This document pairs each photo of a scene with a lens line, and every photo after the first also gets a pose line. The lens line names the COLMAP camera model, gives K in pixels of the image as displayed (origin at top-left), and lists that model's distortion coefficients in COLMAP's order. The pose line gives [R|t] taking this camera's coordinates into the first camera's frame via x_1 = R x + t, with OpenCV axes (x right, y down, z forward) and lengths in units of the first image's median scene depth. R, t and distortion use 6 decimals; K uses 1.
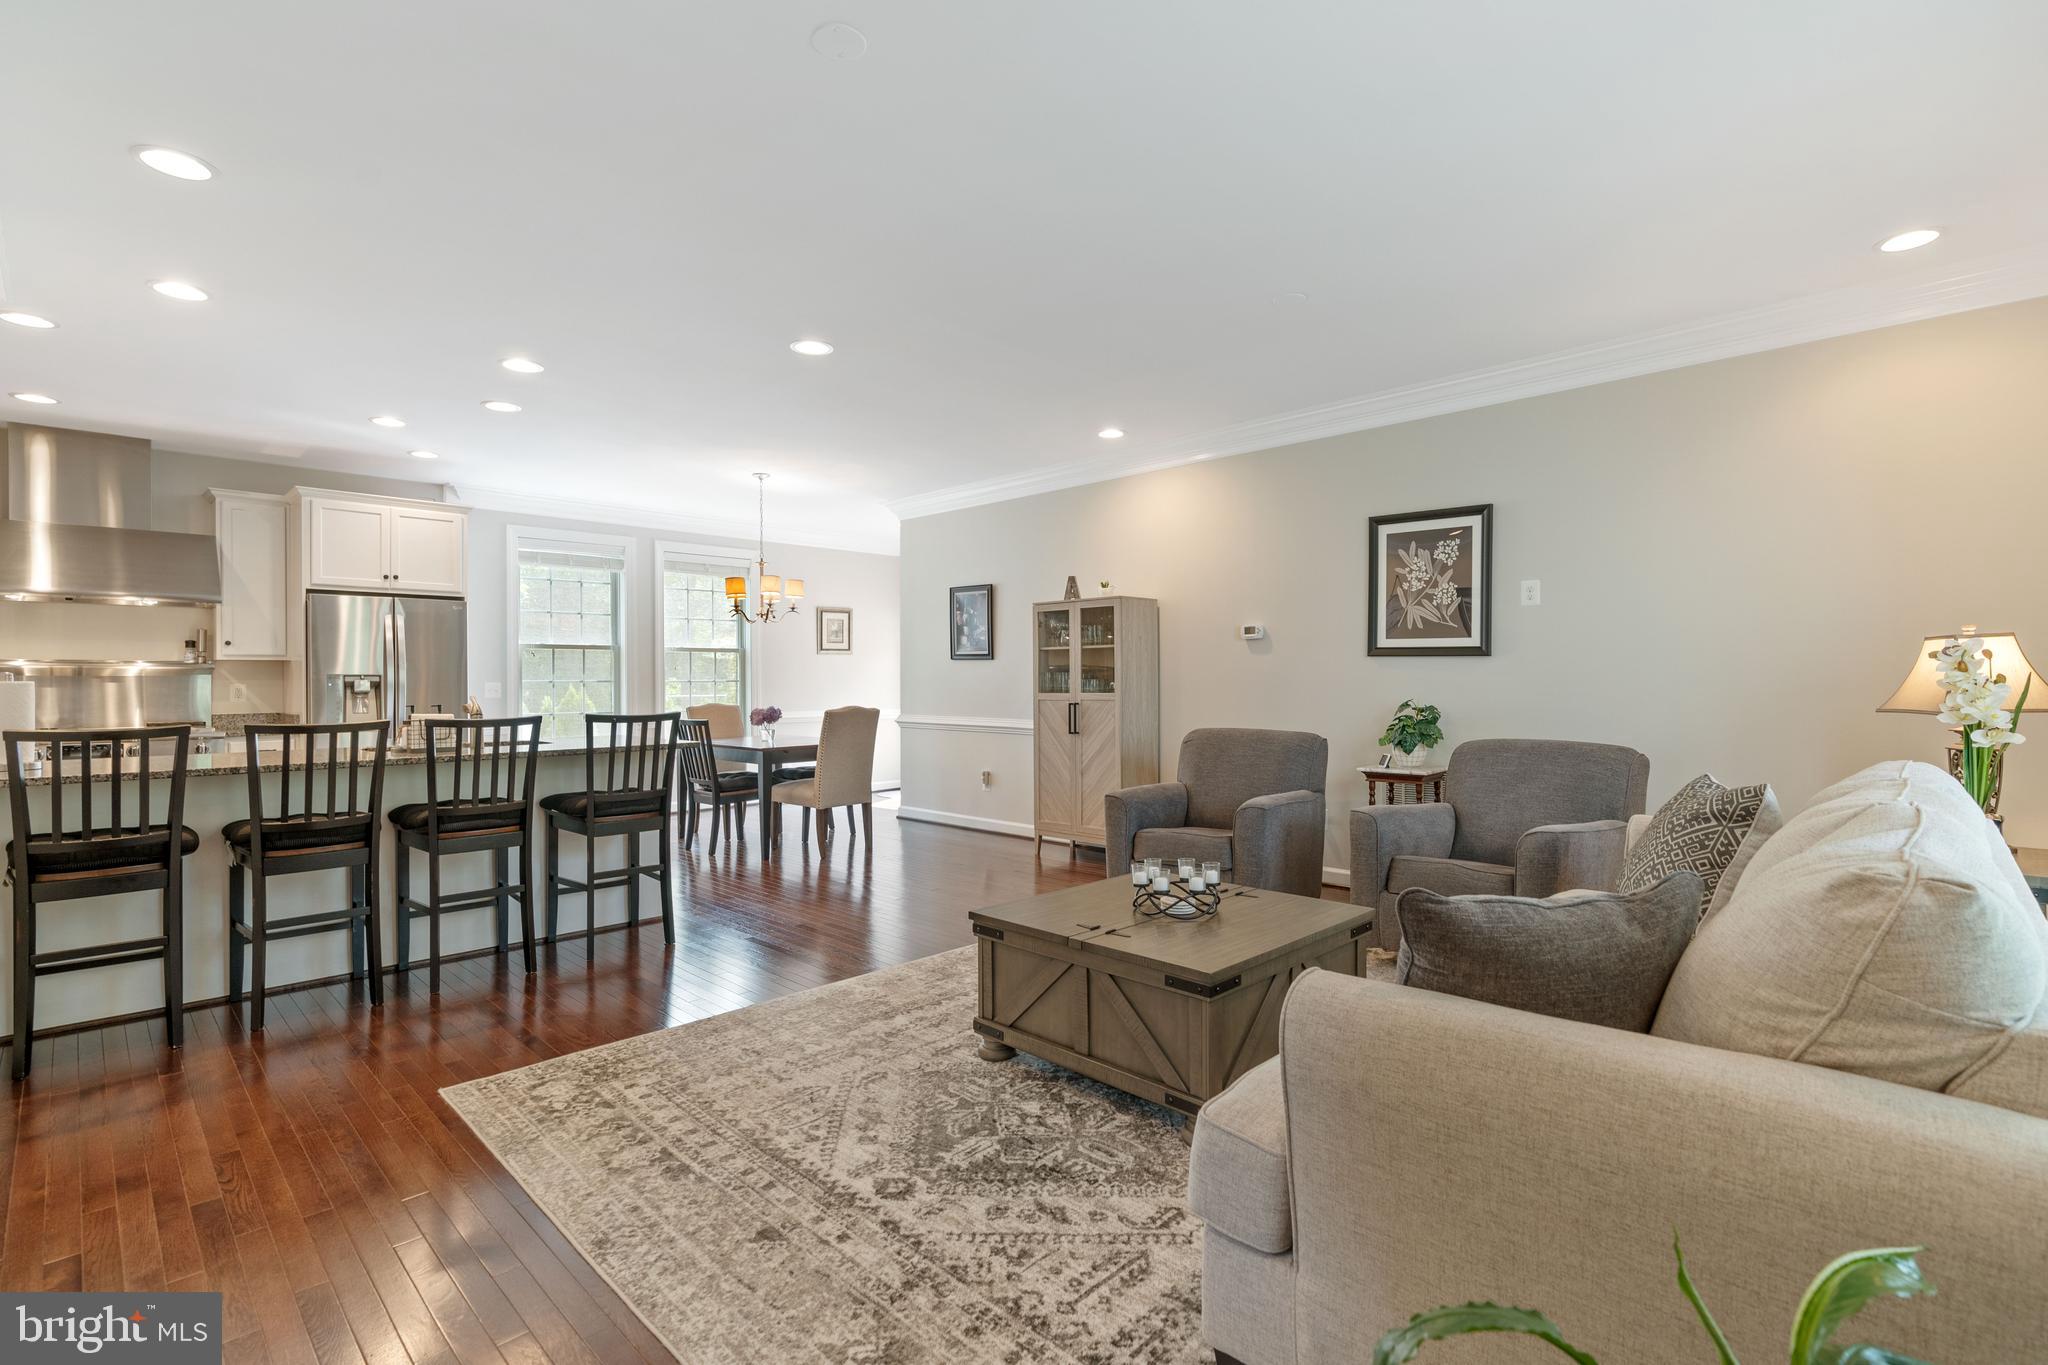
lens RADIAL K [[937.3, 0, 1042.2], [0, 937.3, 682.6], [0, 0, 1]] dist [-0.006687, 0.003845]
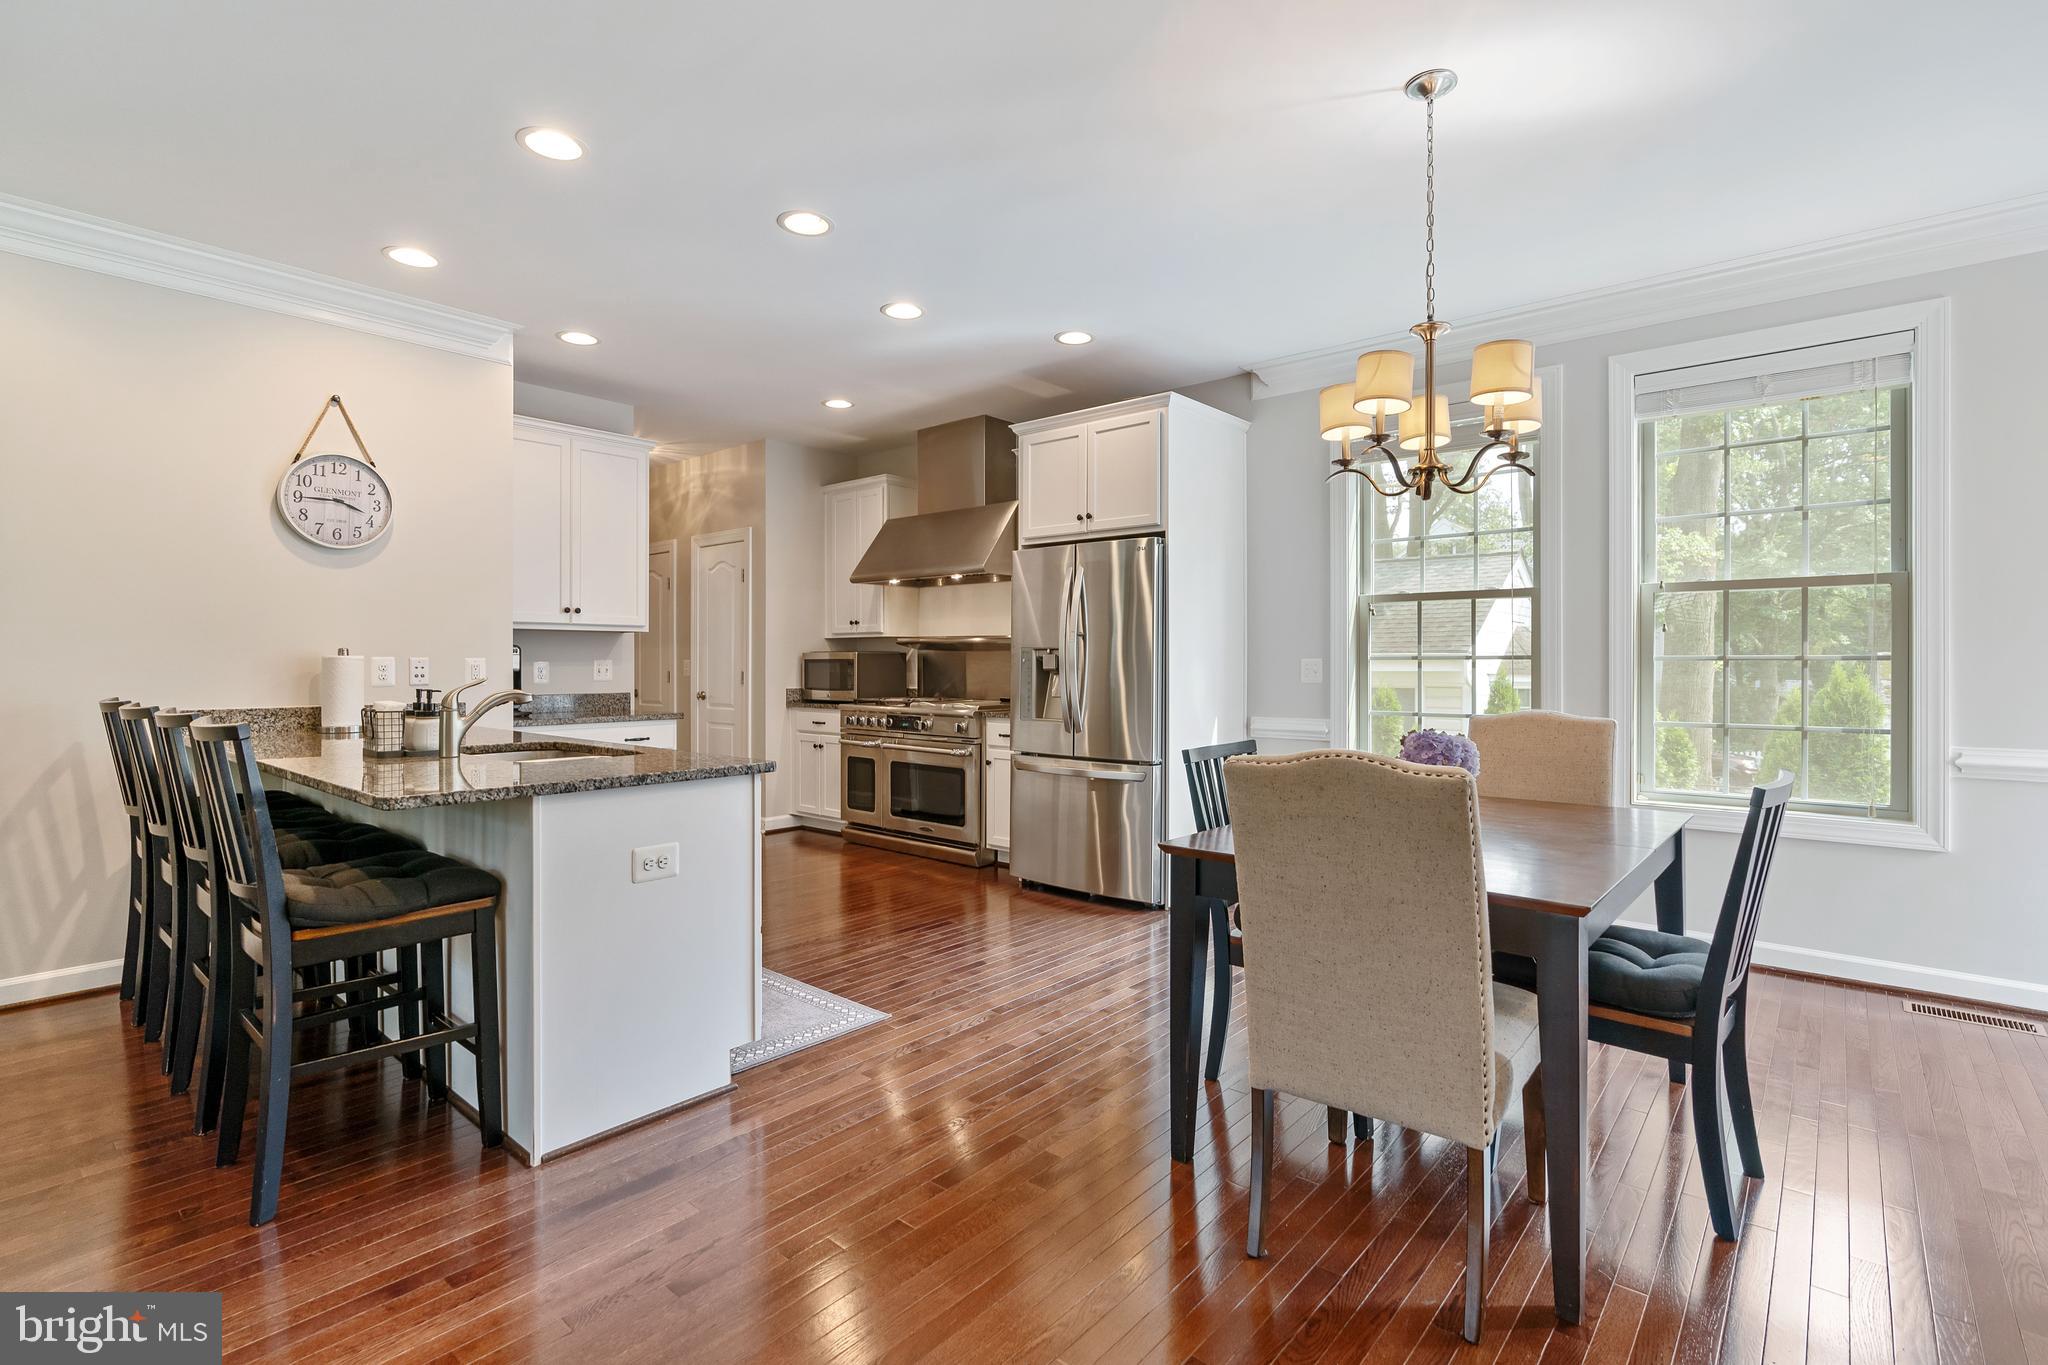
lens RADIAL K [[937.3, 0, 1034.8], [0, 937.3, 672.2], [0, 0, 1]] dist [-0.006687, 0.003845]
pose [[0.061141, 0.017149, -0.997982, 0.073776], [-0.001513, 0.999853, 0.017088, -0.001698], [0.998128, 0.000465, 0.061158, 1.202455]]
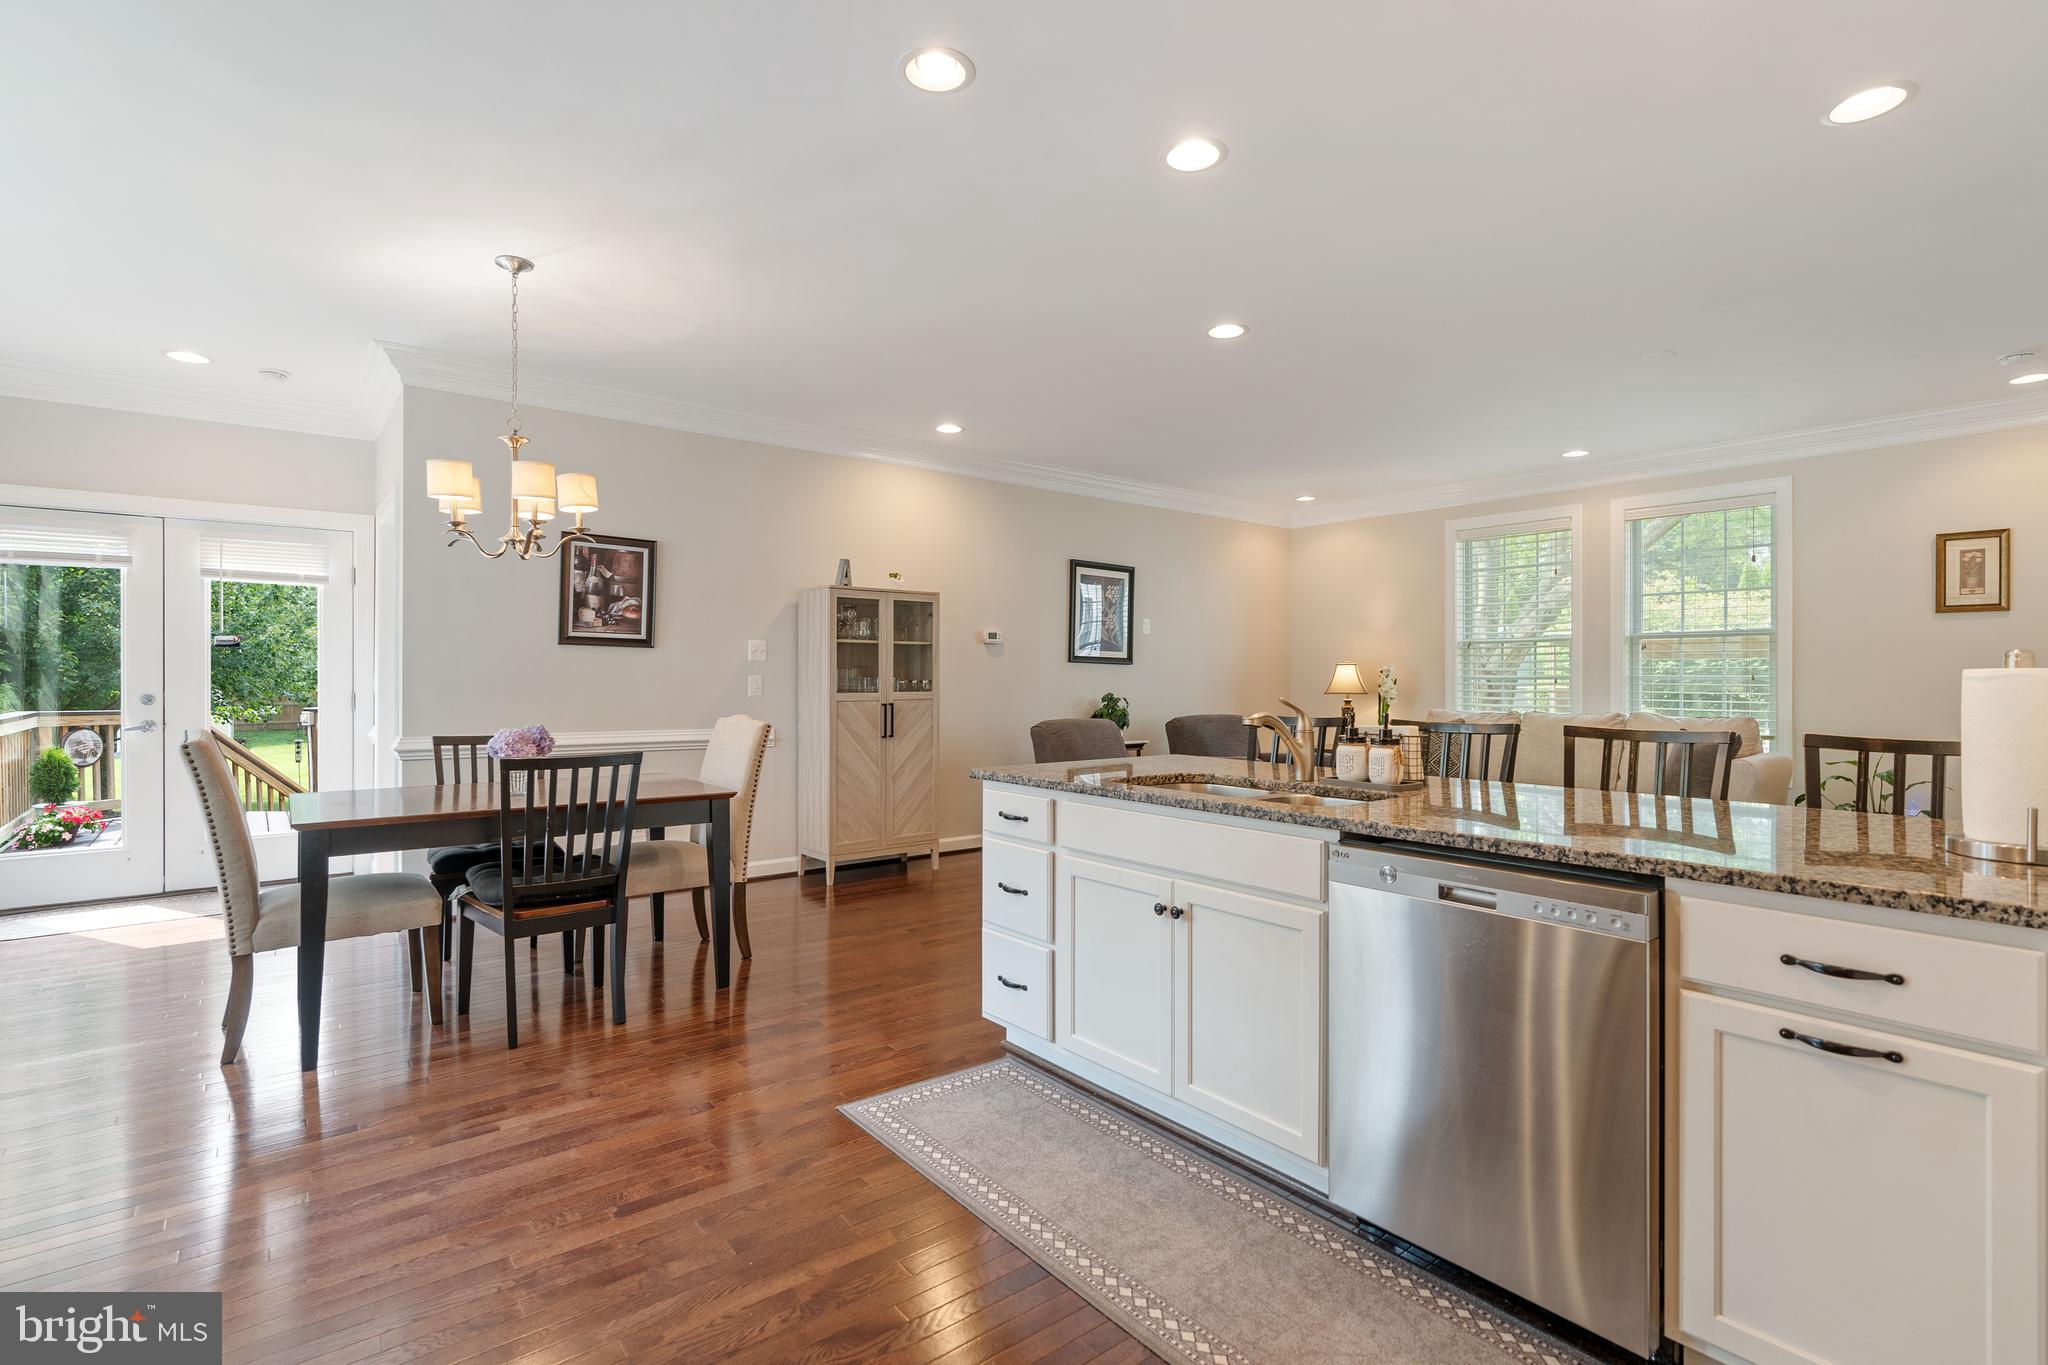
lens RADIAL K [[937.3, 0, 1038.4], [0, 937.3, 681.8], [0, 0, 1]] dist [-0.006687, 0.003845]
pose [[0.131554, 0.001654, 0.991308, -1.076412], [-0.001006, 0.999998, -0.001535, 0.002879], [-0.991308, -0.000796, 0.131555, 0.940169]]
